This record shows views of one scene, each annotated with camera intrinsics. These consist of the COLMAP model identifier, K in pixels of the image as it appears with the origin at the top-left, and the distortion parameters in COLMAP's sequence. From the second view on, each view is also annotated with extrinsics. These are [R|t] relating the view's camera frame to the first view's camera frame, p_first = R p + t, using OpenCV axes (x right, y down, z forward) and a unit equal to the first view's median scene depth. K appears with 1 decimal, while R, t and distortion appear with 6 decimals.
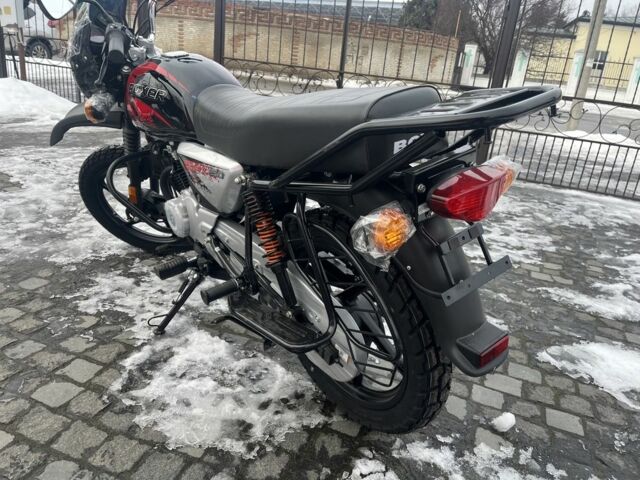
lens RADIAL K [[485.7, 0, 320.0], [0, 485.7, 240.0], [0, 0, 1]] dist [0.077889, -0.091043]
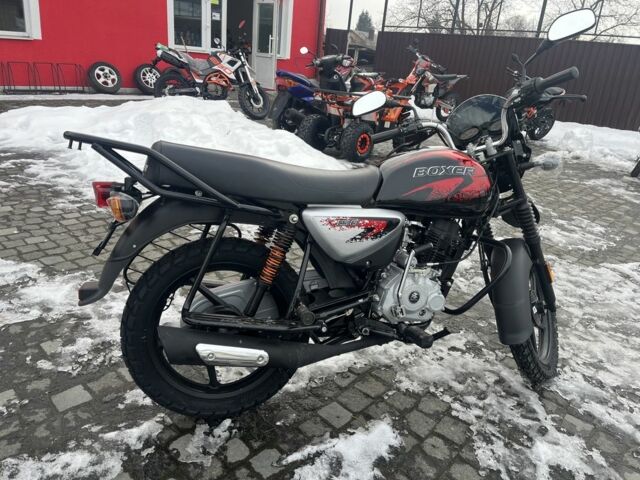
lens RADIAL K [[485.7, 0, 320.0], [0, 485.7, 240.0], [0, 0, 1]] dist [0.077889, -0.091043]
pose [[-0.379832, 0.184662, -0.906437, 0.903710], [-0.440405, 0.825601, 0.352741, -0.484421], [0.813493, 0.533182, -0.232263, 1.167733]]
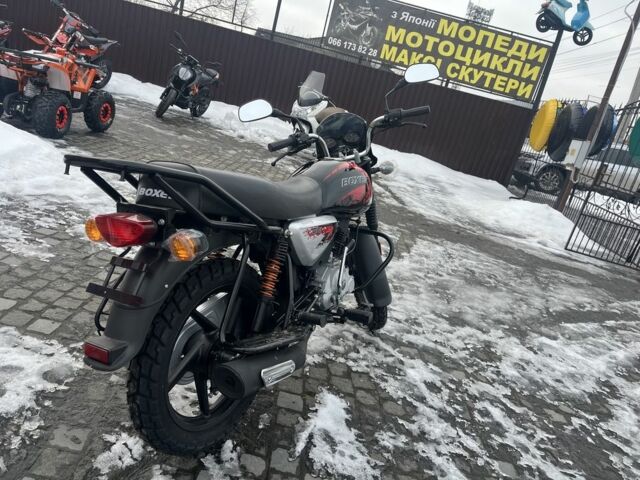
lens RADIAL K [[485.7, 0, 320.0], [0, 485.7, 240.0], [0, 0, 1]] dist [0.077889, -0.091043]
pose [[0.349268, 0.248402, -0.903498, 0.999035], [-0.502500, 0.863500, 0.043153, -0.217015], [0.790889, 0.438936, 0.426415, 0.486828]]
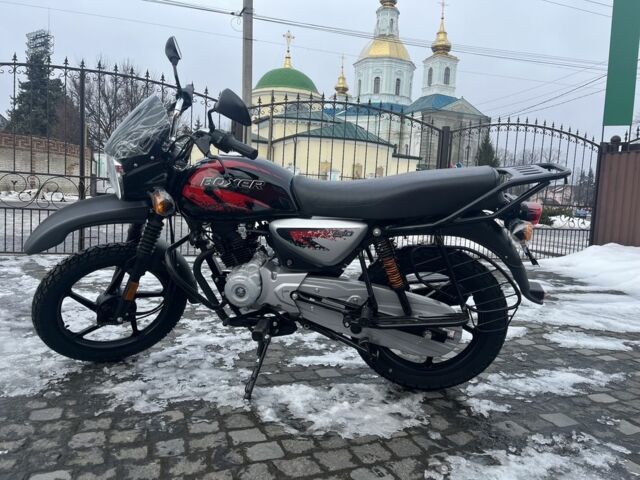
lens RADIAL K [[485.7, 0, 320.0], [0, 485.7, 240.0], [0, 0, 1]] dist [0.077889, -0.091043]
pose [[0.740962, -0.117430, 0.661200, -0.978880], [0.249199, 0.962373, -0.108342, 0.011980], [-0.623598, 0.245048, 0.742346, 0.017161]]
